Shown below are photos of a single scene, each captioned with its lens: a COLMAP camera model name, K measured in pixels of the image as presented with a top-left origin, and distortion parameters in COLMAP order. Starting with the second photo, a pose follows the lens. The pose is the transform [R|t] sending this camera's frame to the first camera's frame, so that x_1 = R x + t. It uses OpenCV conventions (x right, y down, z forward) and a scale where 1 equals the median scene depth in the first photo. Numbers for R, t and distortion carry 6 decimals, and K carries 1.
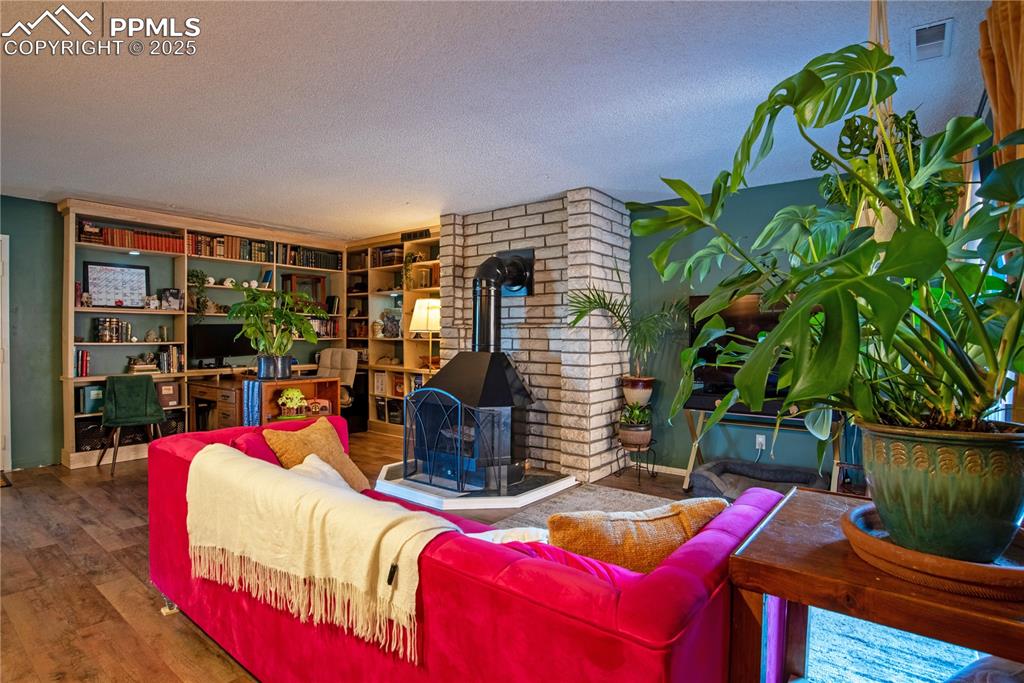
lens RADIAL K [[526.8, 0, 518.1], [0, 526.8, 340.3], [0, 0, 1]] dist [-0.058335, 0.011963]
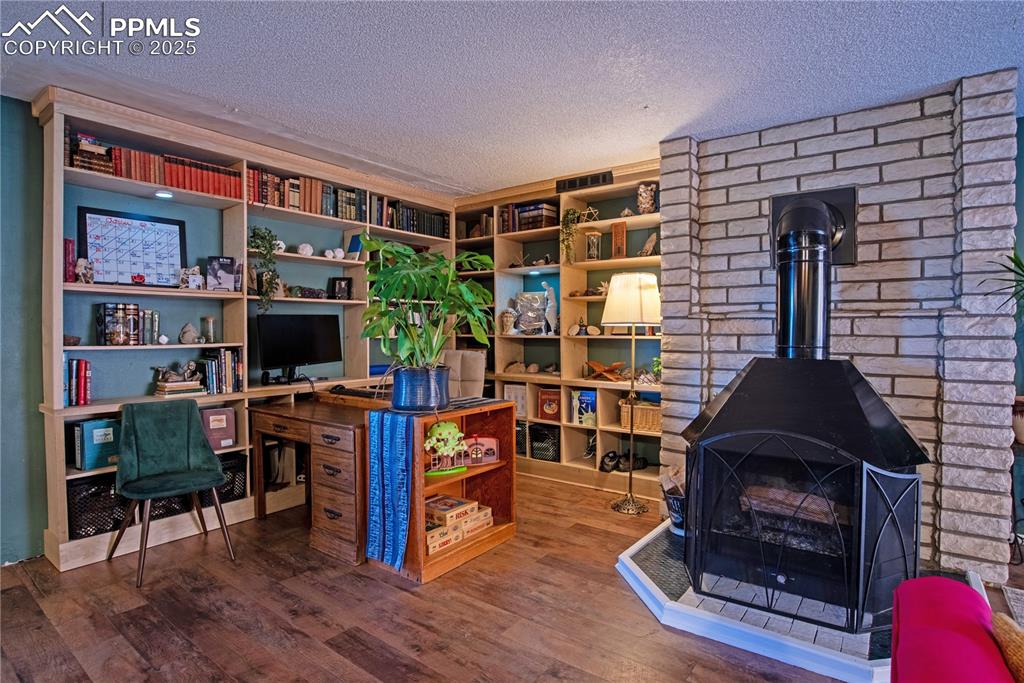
lens RADIAL K [[526.8, 0, 518.2], [0, 526.8, 340.6], [0, 0, 1]] dist [-0.058335, 0.011963]
pose [[0.999806, -0.004793, 0.019102, -0.355759], [0.004622, 0.999949, 0.008988, -0.004181], [-0.019144, -0.008898, 0.999777, 0.399596]]
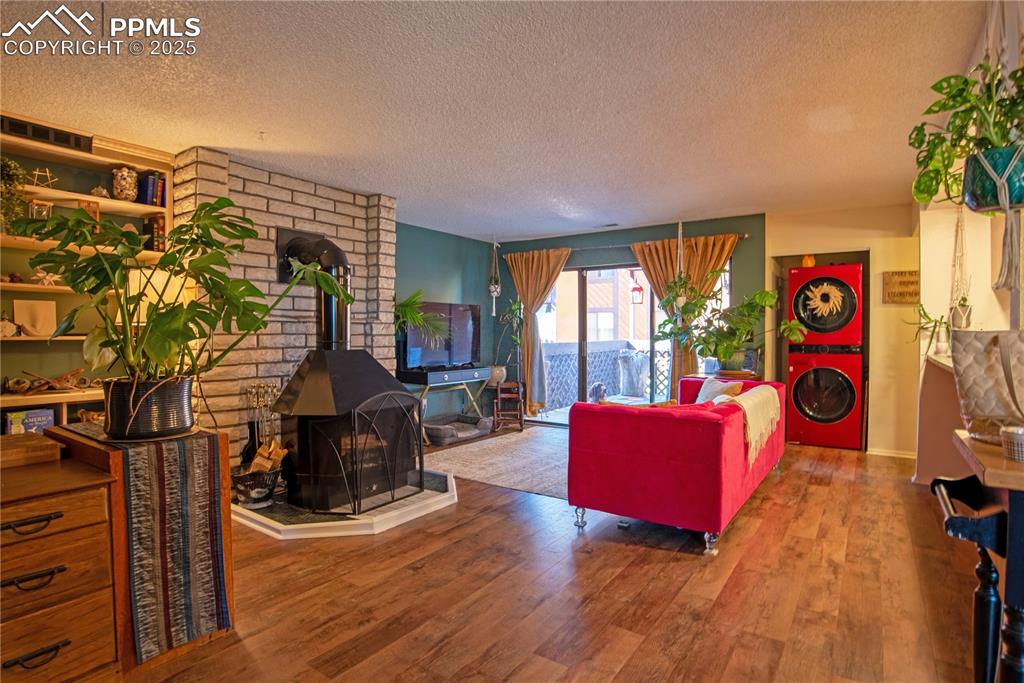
lens RADIAL K [[526.8, 0, 517.3], [0, 526.8, 339.1], [0, 0, 1]] dist [-0.058335, 0.011963]
pose [[-0.056792, -0.016619, 0.998248, -0.859487], [0.005398, 0.999842, 0.016953, -0.007855], [-0.998371, 0.006351, -0.056693, 0.689369]]
